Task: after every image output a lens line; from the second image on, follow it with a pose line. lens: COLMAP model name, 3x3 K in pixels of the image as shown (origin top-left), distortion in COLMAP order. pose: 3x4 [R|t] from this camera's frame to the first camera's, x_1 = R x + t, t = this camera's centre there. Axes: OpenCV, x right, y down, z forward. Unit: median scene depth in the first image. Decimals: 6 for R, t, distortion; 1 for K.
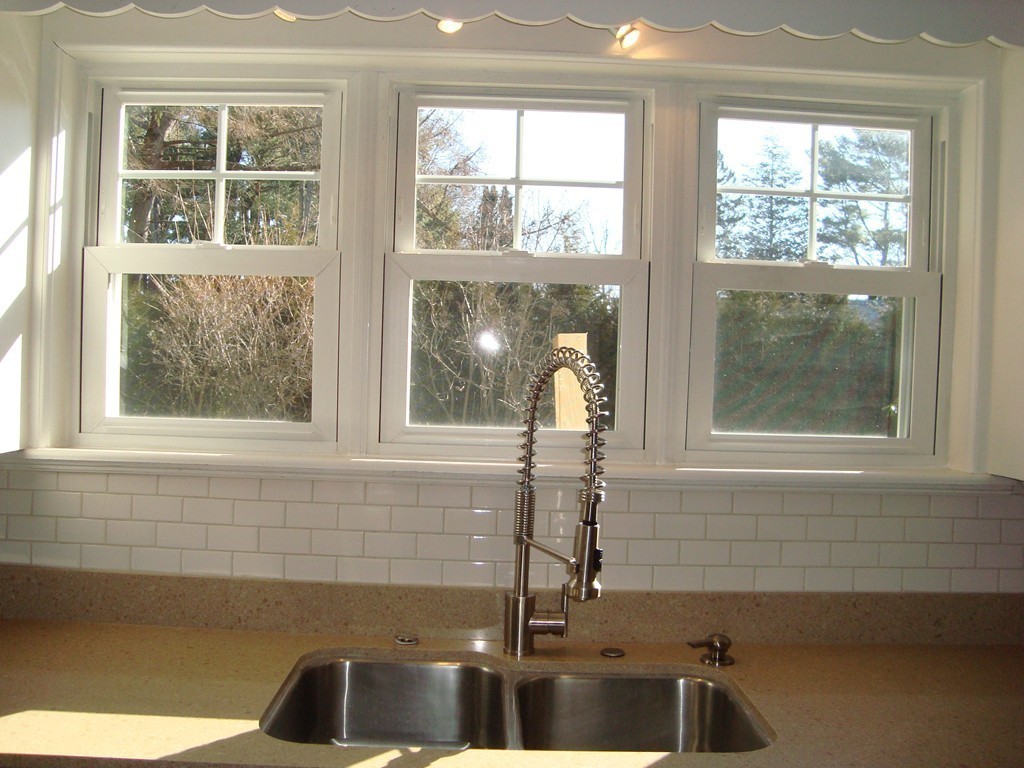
lens RADIAL K [[1006.6, 0, 512.0], [0, 1006.6, 384.0], [0, 0, 1]] dist [-0.210048, 0.266175]
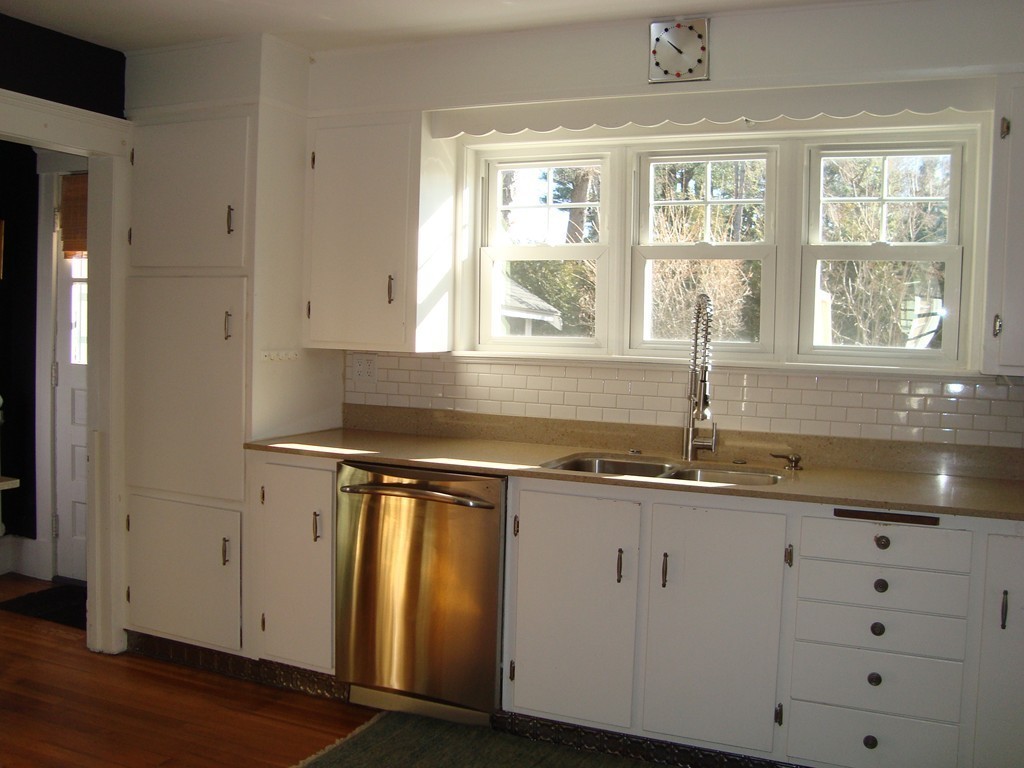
lens RADIAL K [[1006.6, 0, 512.0], [0, 1006.6, 384.0], [0, 0, 1]] dist [-0.210048, 0.266175]
pose [[0.904591, 0.019947, -0.425814, 0.476524], [-0.006146, 0.999411, 0.033760, 0.065246], [0.426237, -0.027921, 0.904181, -0.789198]]
